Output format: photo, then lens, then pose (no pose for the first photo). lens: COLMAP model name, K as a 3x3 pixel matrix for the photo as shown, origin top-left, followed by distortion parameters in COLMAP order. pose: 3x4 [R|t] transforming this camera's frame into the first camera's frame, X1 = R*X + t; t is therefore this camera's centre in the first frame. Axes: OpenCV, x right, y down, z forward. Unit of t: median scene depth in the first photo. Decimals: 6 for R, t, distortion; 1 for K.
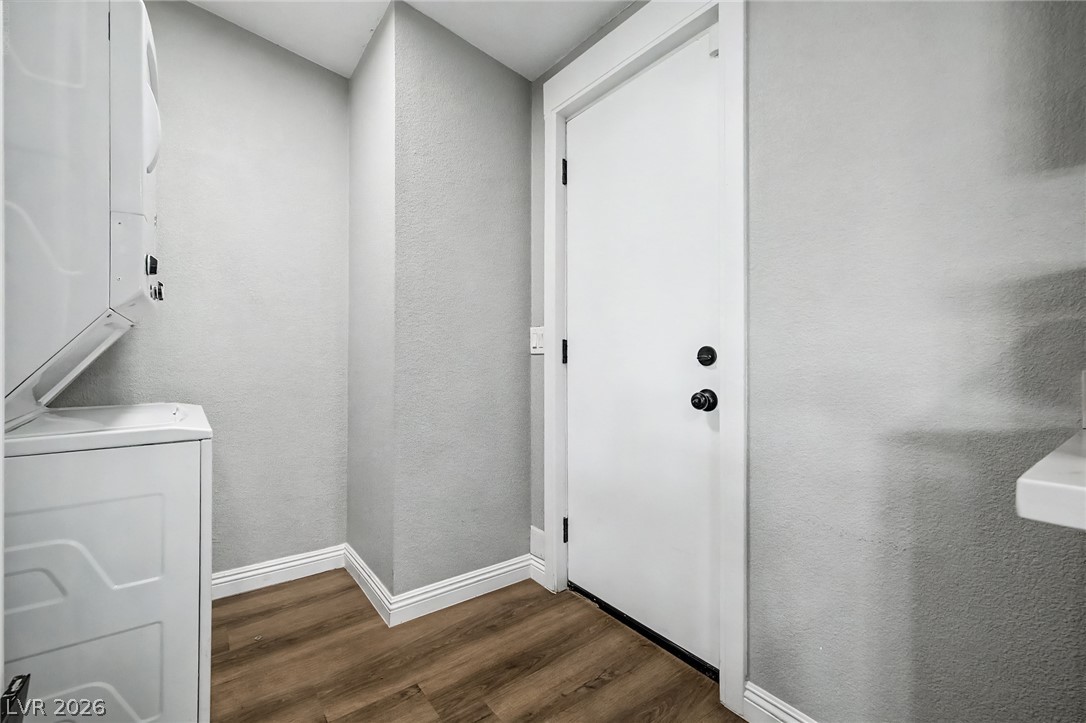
lens RADIAL K [[464.5, 0, 539.4], [0, 464.5, 357.6], [0, 0, 1]] dist [0.009222, -0.001647]
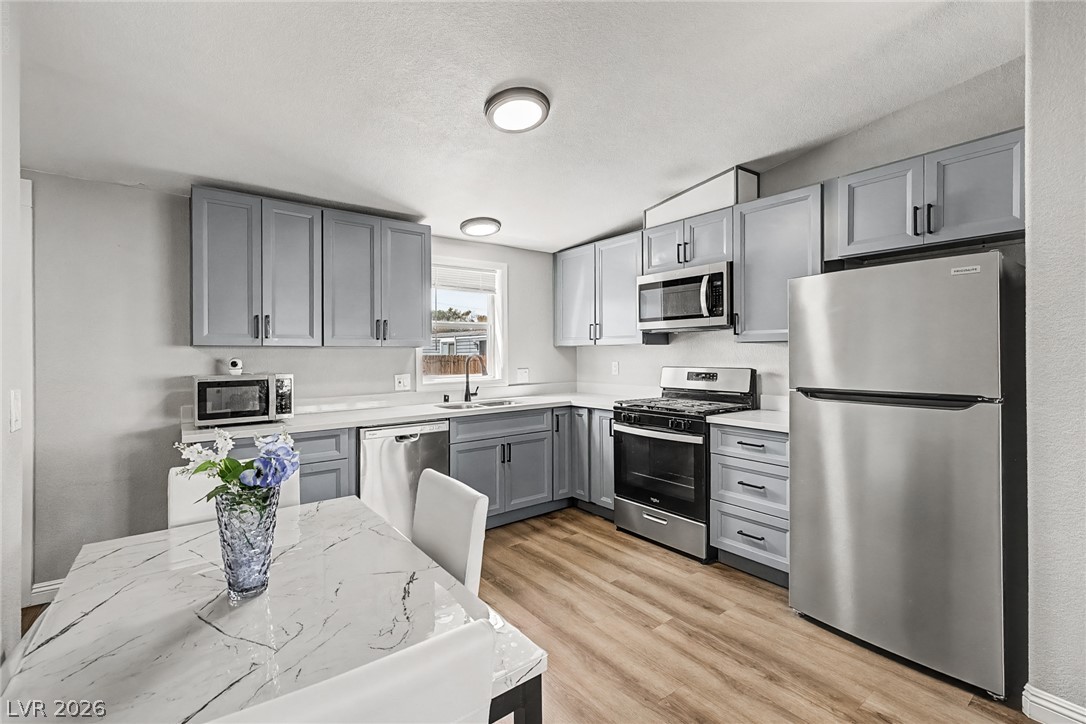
lens RADIAL K [[464.5, 0, 533.1], [0, 464.5, 353.0], [0, 0, 1]] dist [0.009222, -0.001647]
pose [[0.006232, 0.001449, 0.999980, -1.042429], [0.003099, 0.999994, -0.001468, -0.163894], [-0.999976, 0.003108, 0.006227, -0.744306]]
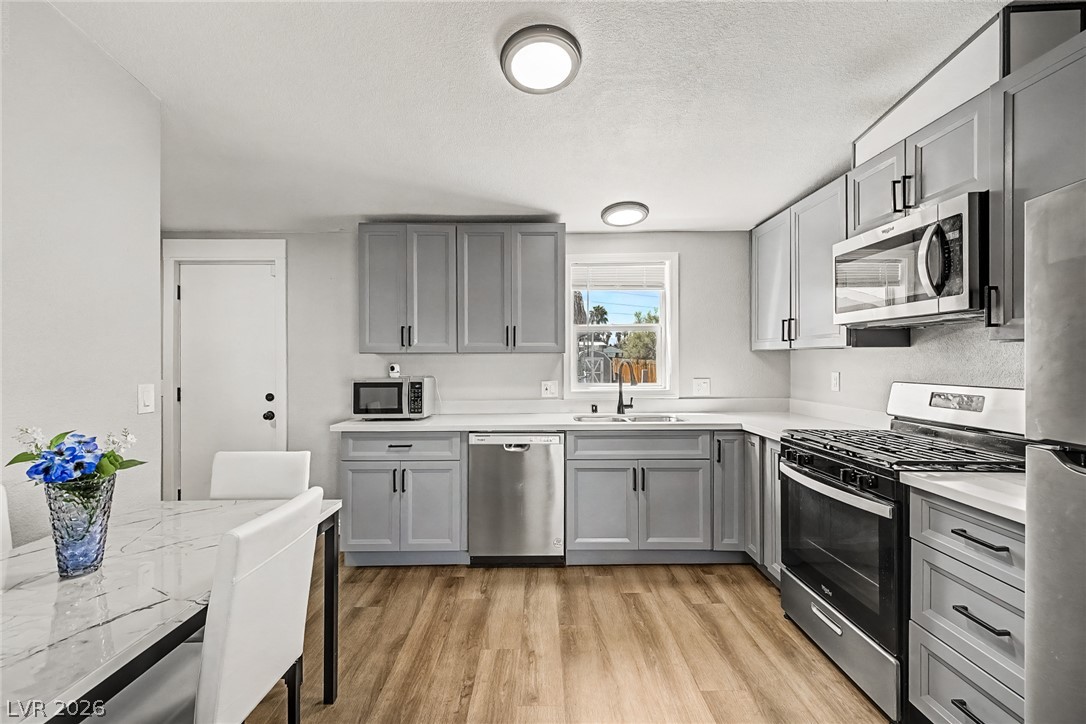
lens RADIAL K [[464.5, 0, 536.9], [0, 464.5, 357.2], [0, 0, 1]] dist [0.009222, -0.001647]
pose [[0.607214, 0.002111, 0.794536, -0.604557], [0.000587, 0.999995, -0.003105, -0.169770], [-0.794538, 0.002352, 0.607209, -1.319541]]
